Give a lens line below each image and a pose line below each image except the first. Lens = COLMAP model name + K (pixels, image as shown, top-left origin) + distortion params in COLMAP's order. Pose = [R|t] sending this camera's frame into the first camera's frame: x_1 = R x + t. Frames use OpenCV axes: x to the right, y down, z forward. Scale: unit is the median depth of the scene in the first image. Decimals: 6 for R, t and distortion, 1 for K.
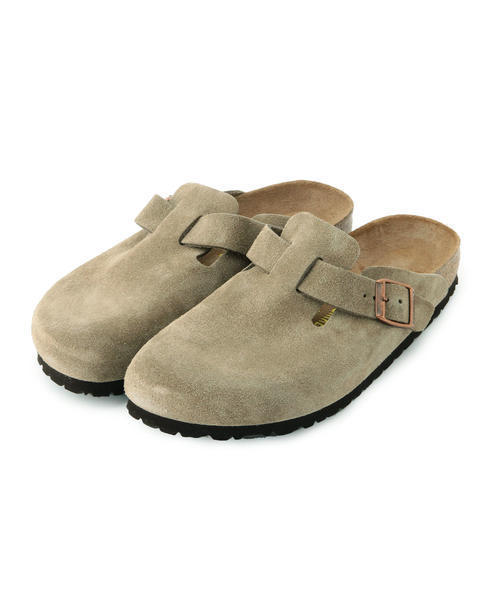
lens RADIAL K [[1445.2, 0, 249.9], [0, 1445.2, 300.7], [0, 0, 1]] dist [-0.004281, 0.000000]
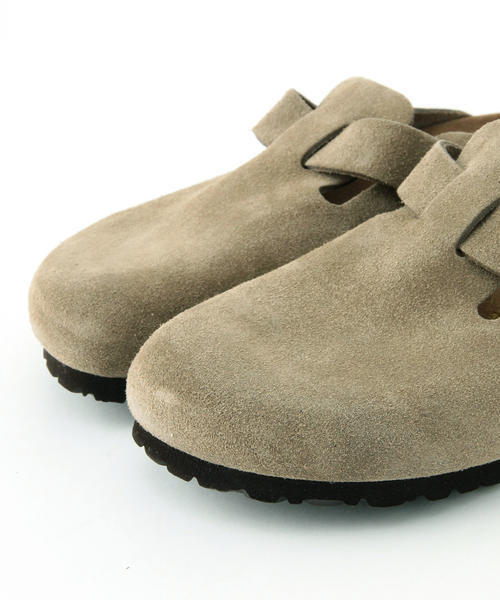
lens RADIAL K [[1679.9, 0, 250.2], [0, 1679.9, 299.3], [0, 0, 1]] dist [-0.165394, 0.000000]
pose [[0.962938, 0.102405, -0.249525, 0.117752], [-0.108456, 0.994045, -0.010585, 0.026599], [0.246955, 0.037255, 0.968310, 0.363027]]
